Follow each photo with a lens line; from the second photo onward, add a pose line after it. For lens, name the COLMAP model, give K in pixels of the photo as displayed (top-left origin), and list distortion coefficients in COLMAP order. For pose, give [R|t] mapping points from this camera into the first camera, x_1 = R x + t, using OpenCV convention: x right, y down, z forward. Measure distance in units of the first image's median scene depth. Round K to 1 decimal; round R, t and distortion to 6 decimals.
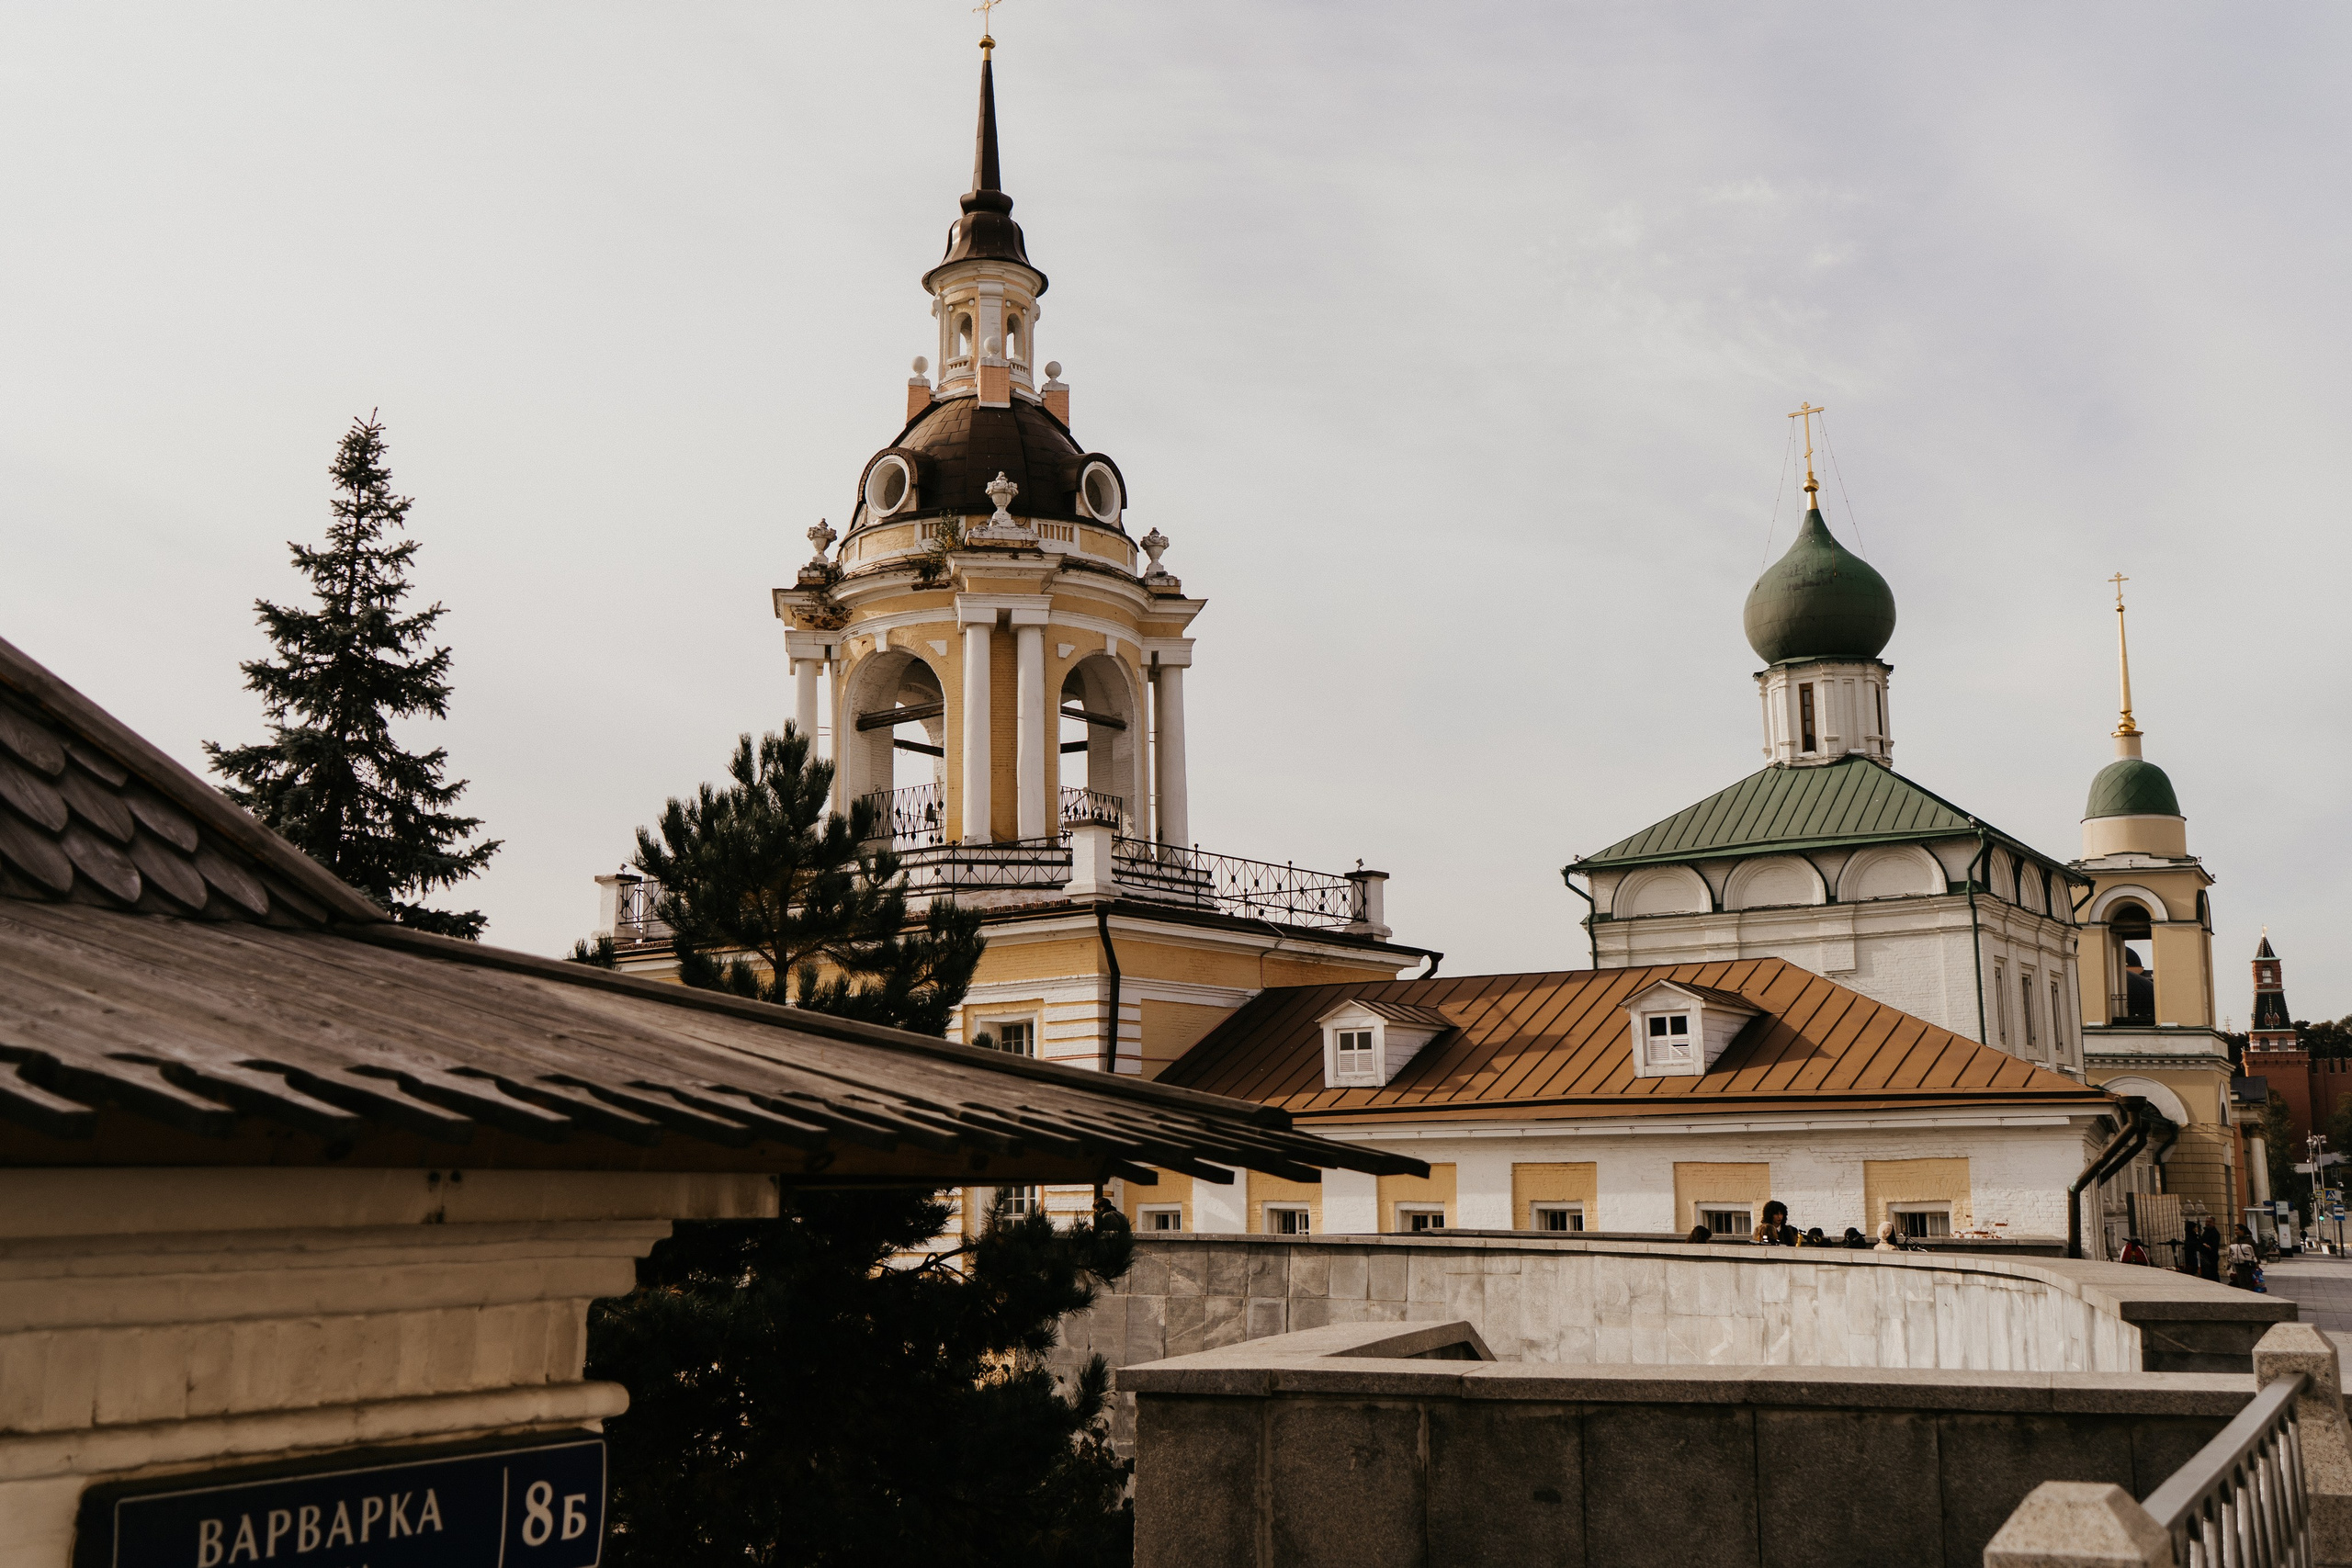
lens RADIAL K [[2371.6, 0, 1141.3], [0, 2371.6, 783.4], [0, 0, 1]] dist [-0.005971, 0.000000]
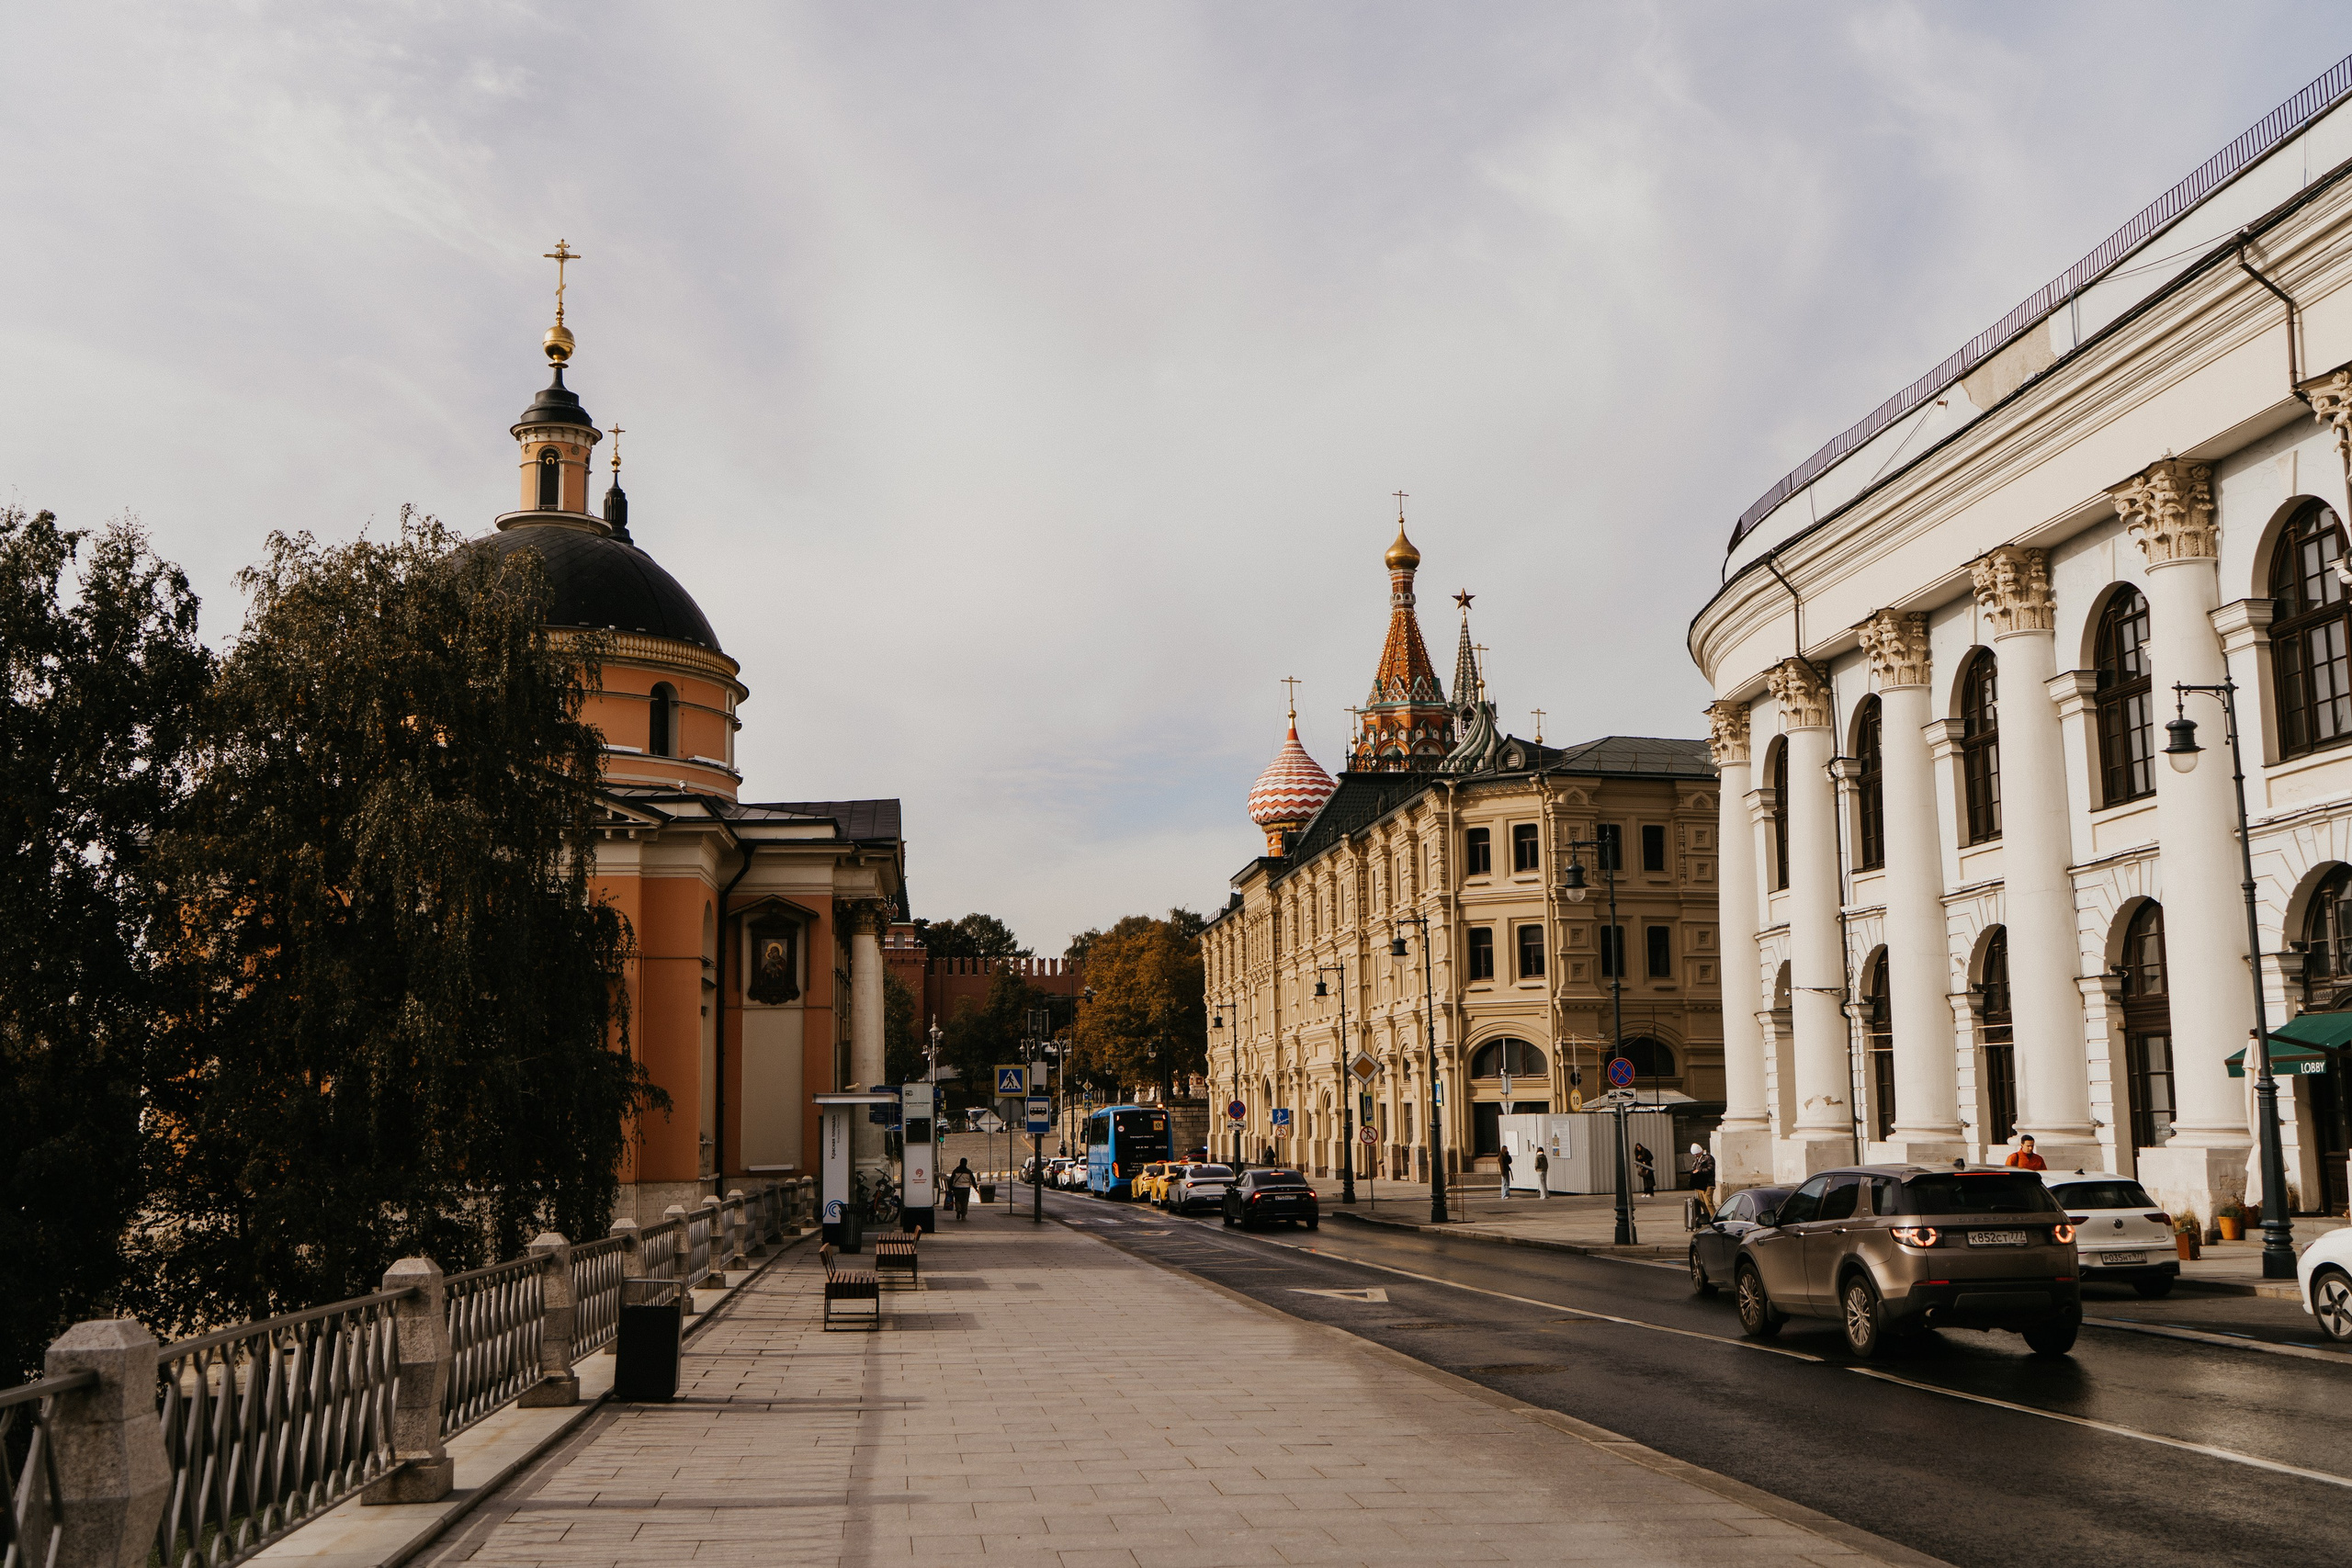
lens RADIAL K [[2371.6, 0, 1168.7], [0, 2371.6, 801.3], [0, 0, 1]] dist [-0.005971, 0.000000]
pose [[0.844964, 0.068165, 0.530461, 0.720331], [-0.086325, 0.996222, 0.009490, 0.287060], [-0.527810, -0.053811, 0.847656, 1.524000]]
